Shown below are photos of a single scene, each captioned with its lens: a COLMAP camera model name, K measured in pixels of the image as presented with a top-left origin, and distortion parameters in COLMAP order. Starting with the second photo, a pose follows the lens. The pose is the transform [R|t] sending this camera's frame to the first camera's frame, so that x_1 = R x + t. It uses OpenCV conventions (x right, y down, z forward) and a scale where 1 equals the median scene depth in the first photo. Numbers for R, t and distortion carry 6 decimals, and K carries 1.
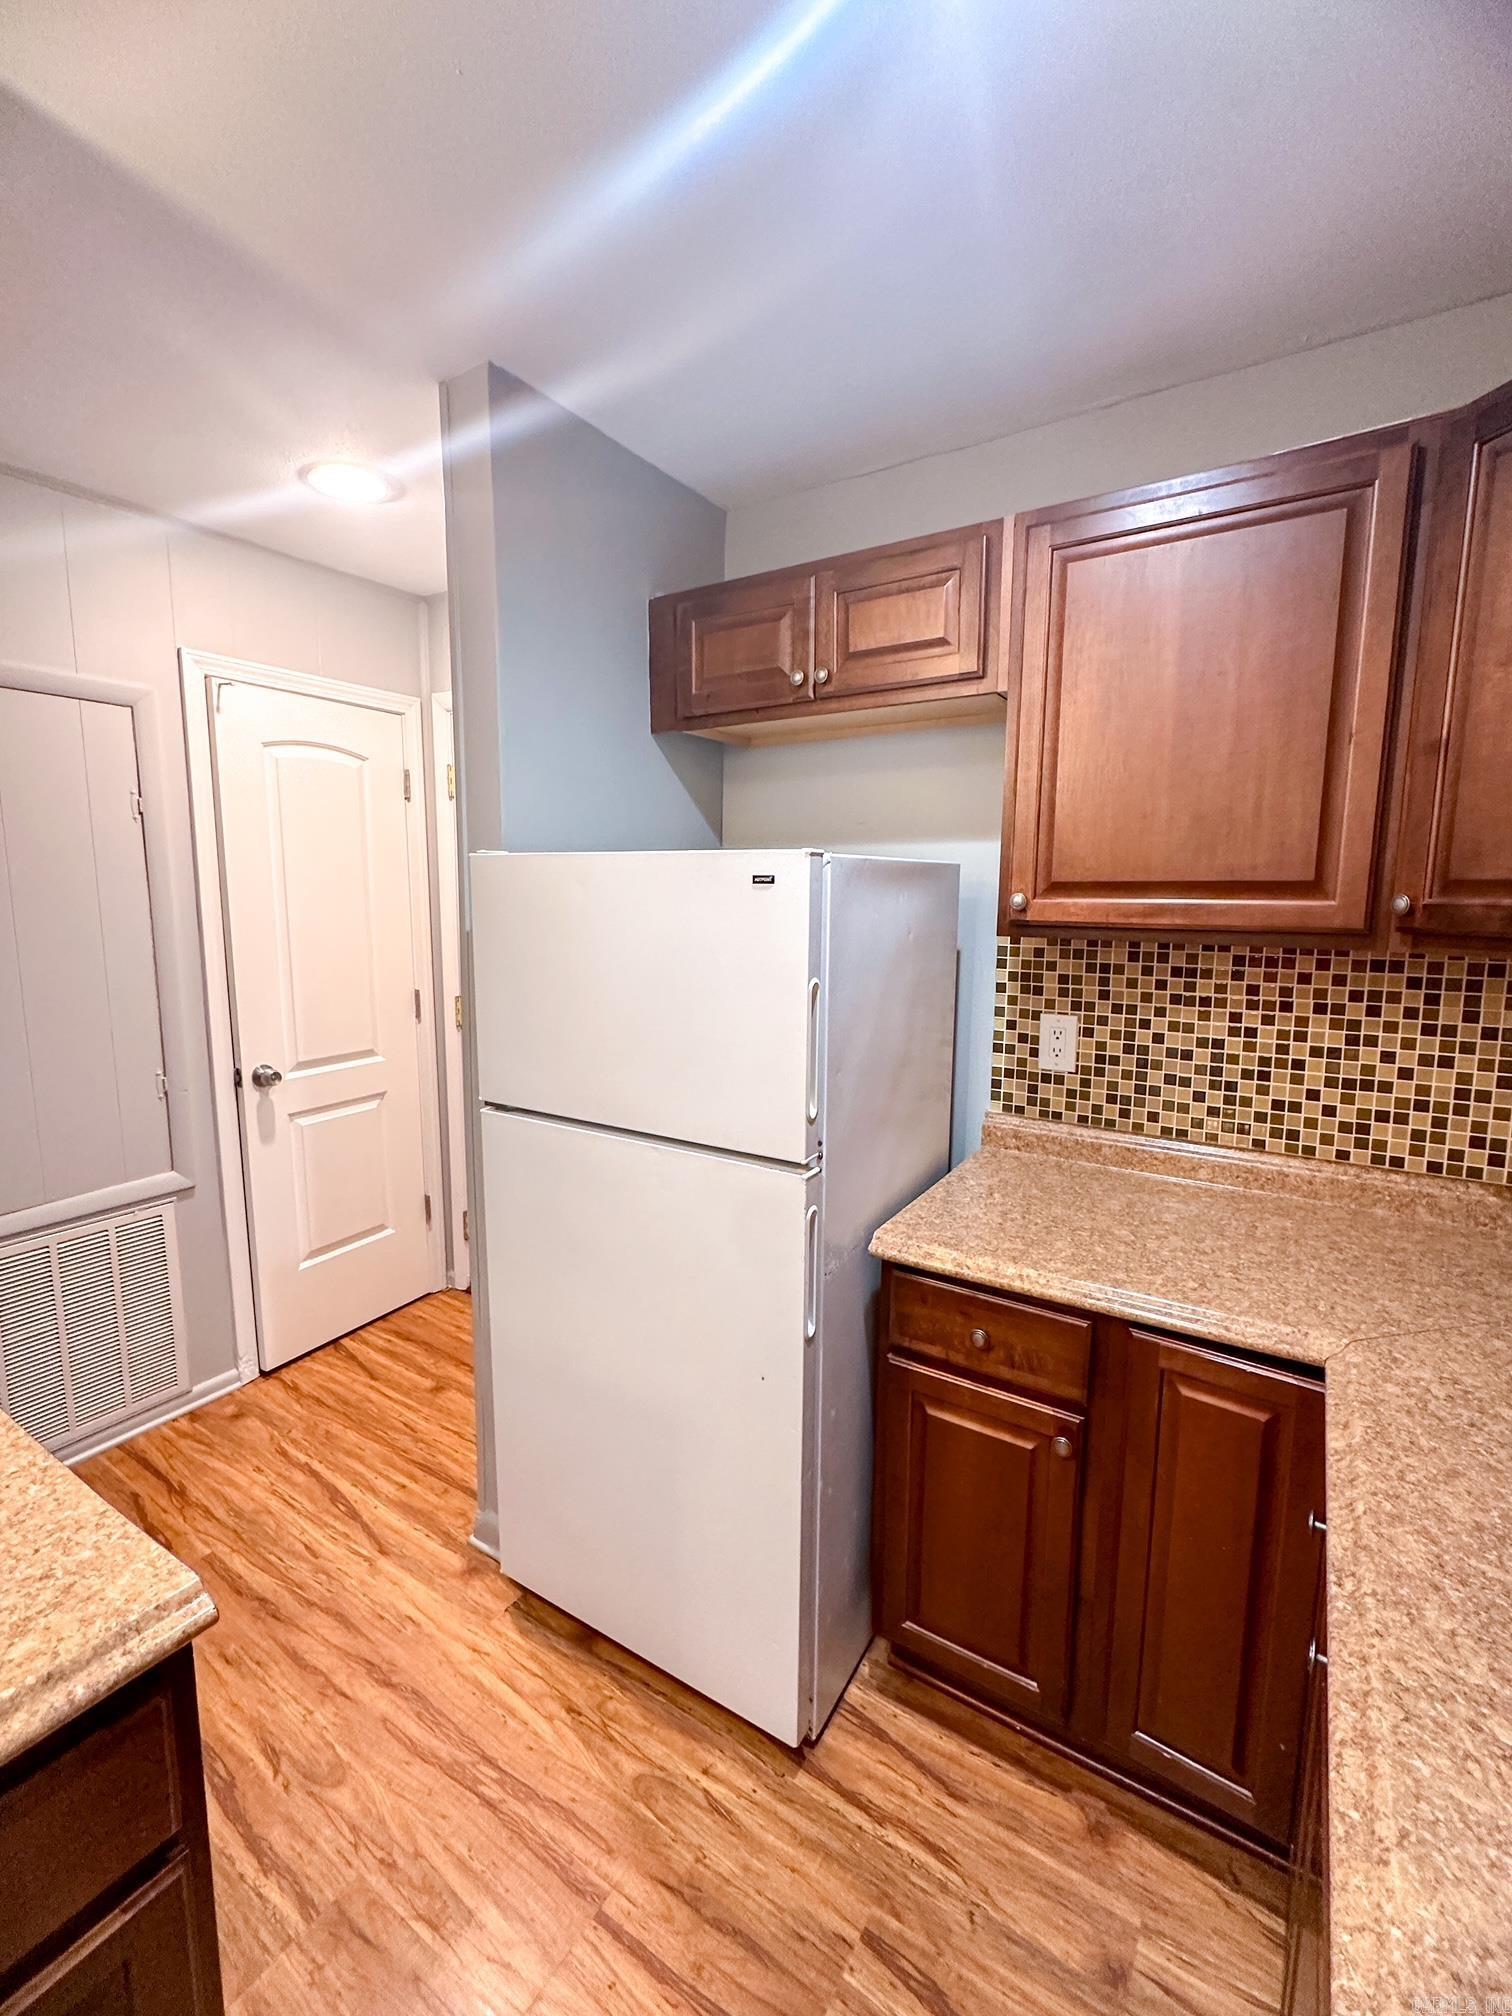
lens RADIAL K [[865.0, 0, 755.3], [0, 865.0, 1008.0], [0, 0, 1]] dist [-0.009598, 0.004428]
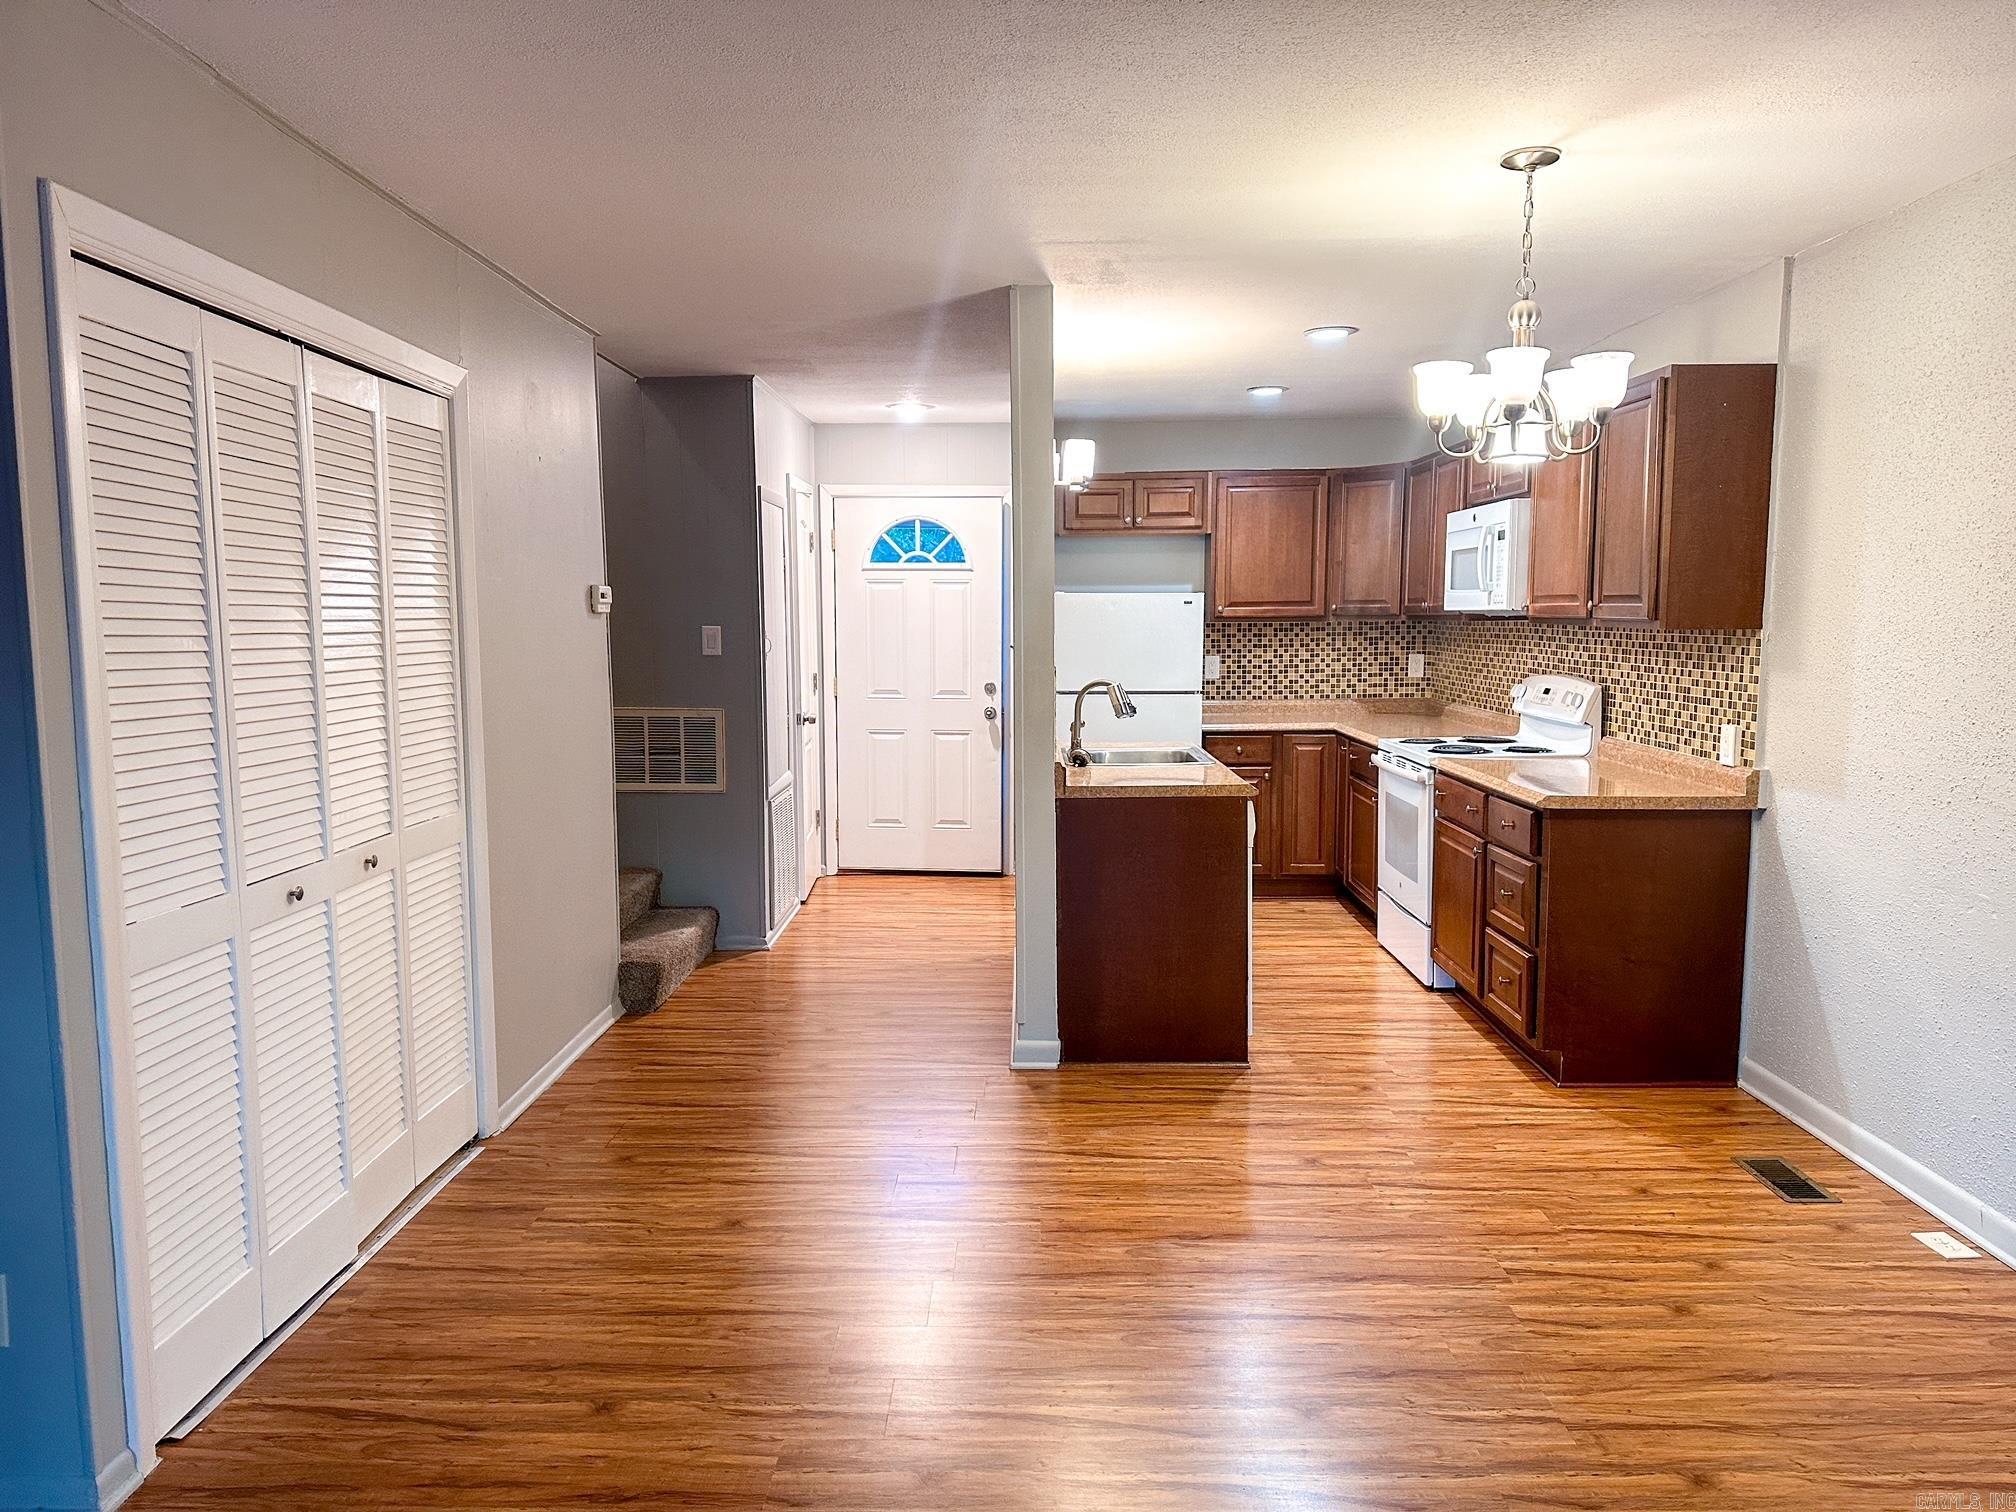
lens RADIAL K [[1401.1, 0, 987.0], [0, 1401.1, 768.6], [0, 0, 1]] dist [0.081566, -0.117511]
pose [[0.852607, -0.069653, 0.517890, -2.543233], [0.082031, 0.996629, -0.001009, 0.310879], [-0.516074, 0.043344, 0.855447, -2.306722]]
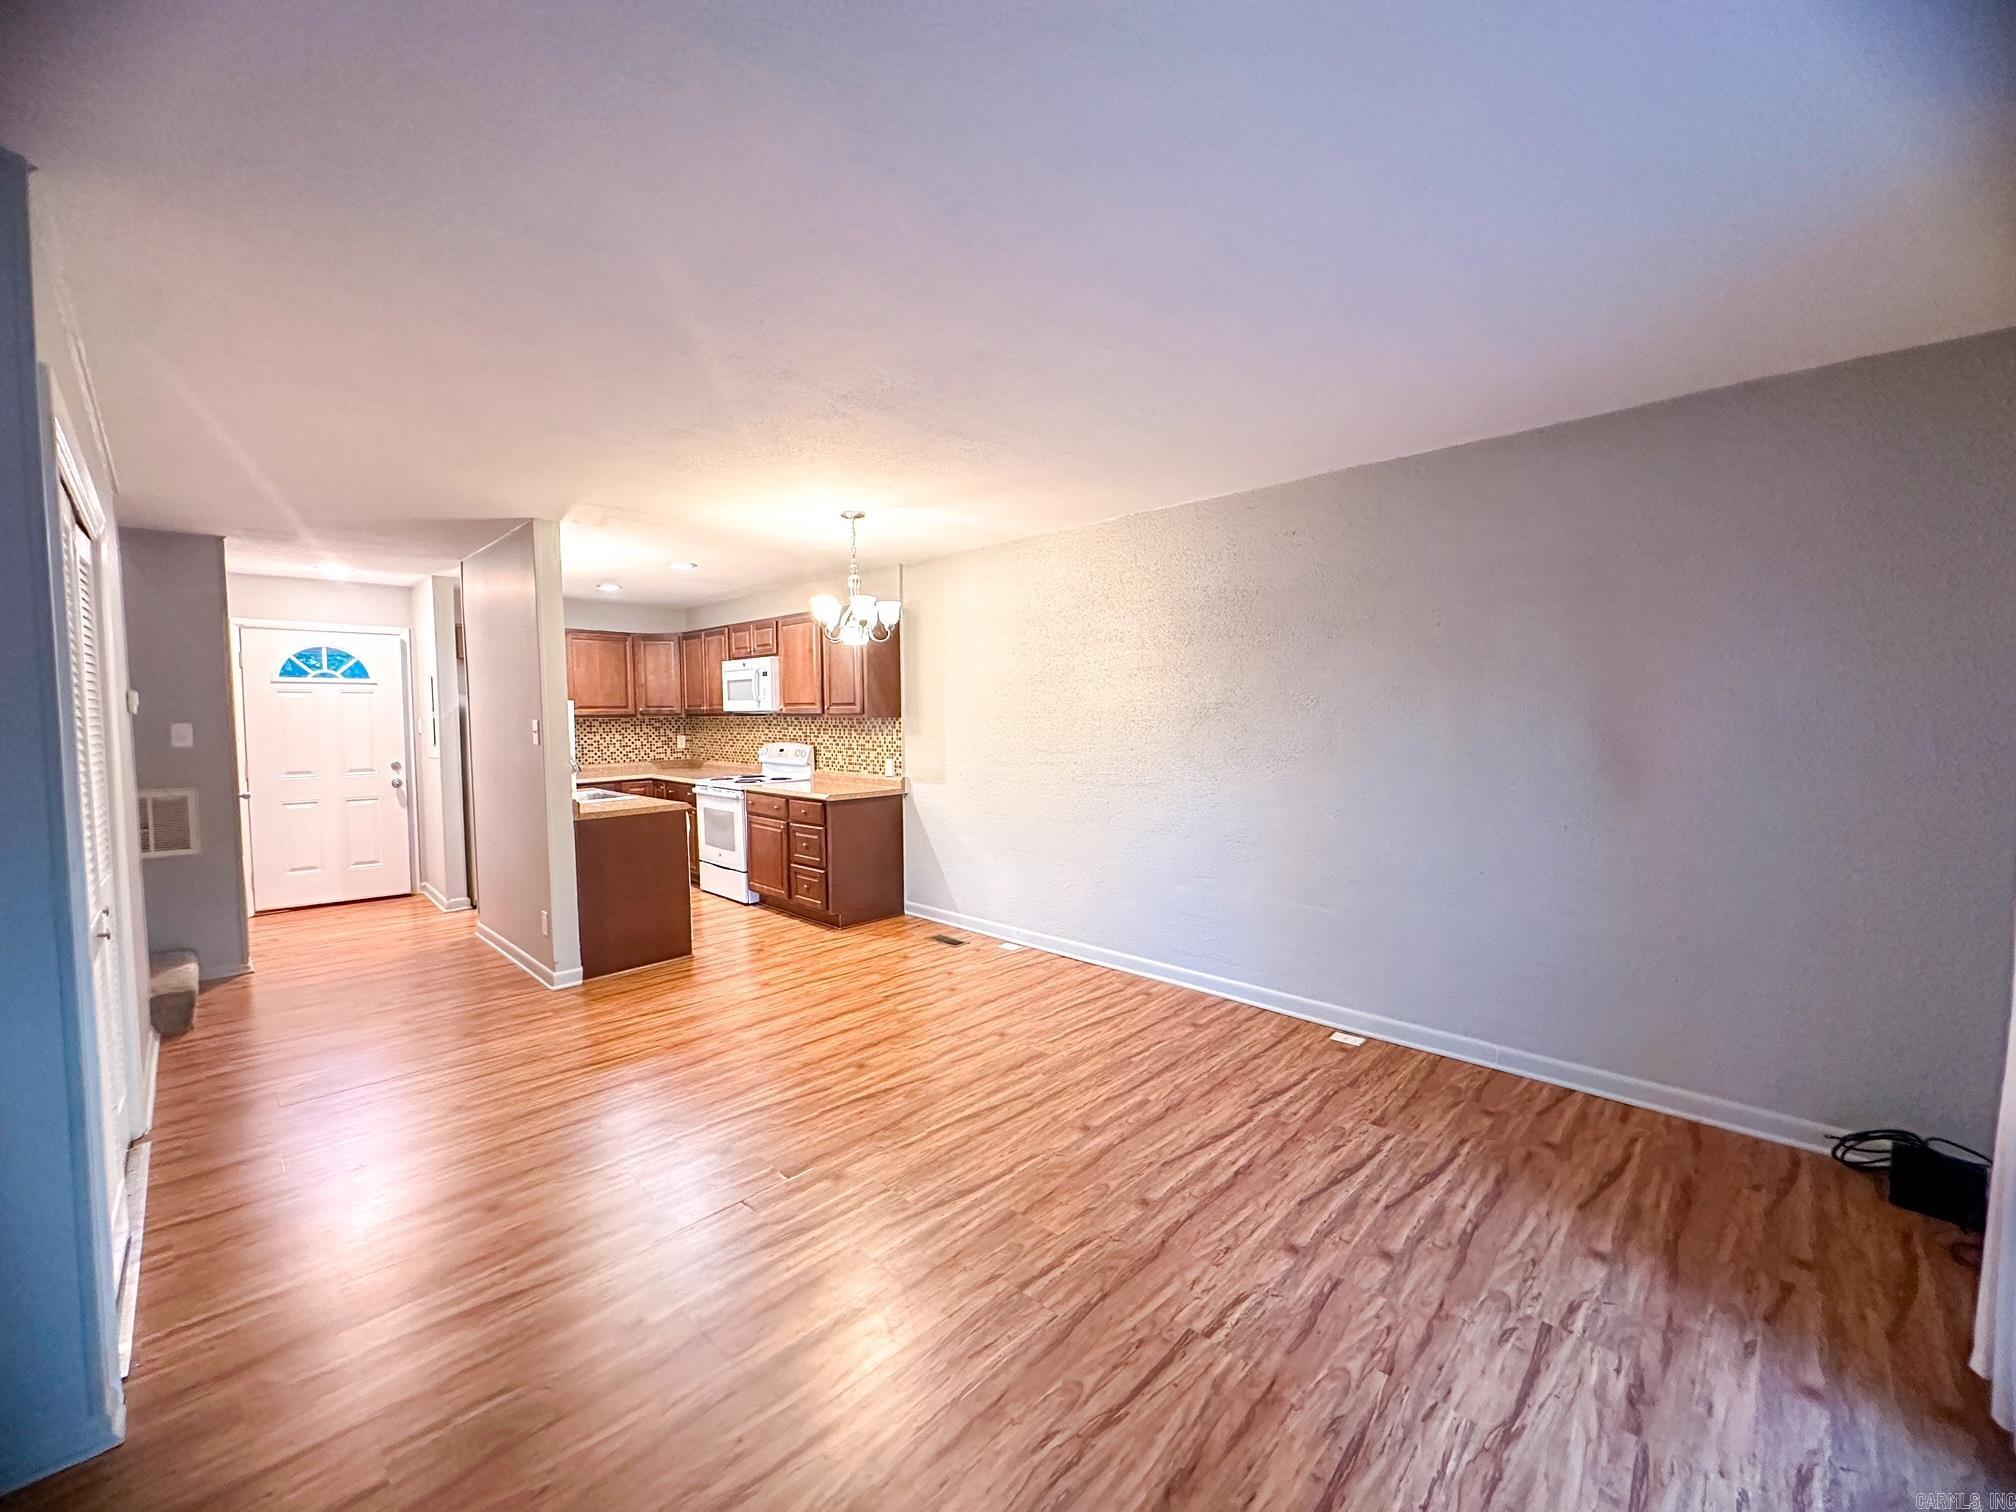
lens RADIAL K [[808.6, 0, 1007.1], [0, 808.6, 754.7], [0, 0, 1]] dist [-0.005926, 0.001968]
pose [[0.194212, -0.061841, 0.979008, -3.278155], [0.143477, 0.989069, 0.034014, 0.279009], [-0.970410, 0.133859, 0.200962, -1.975472]]
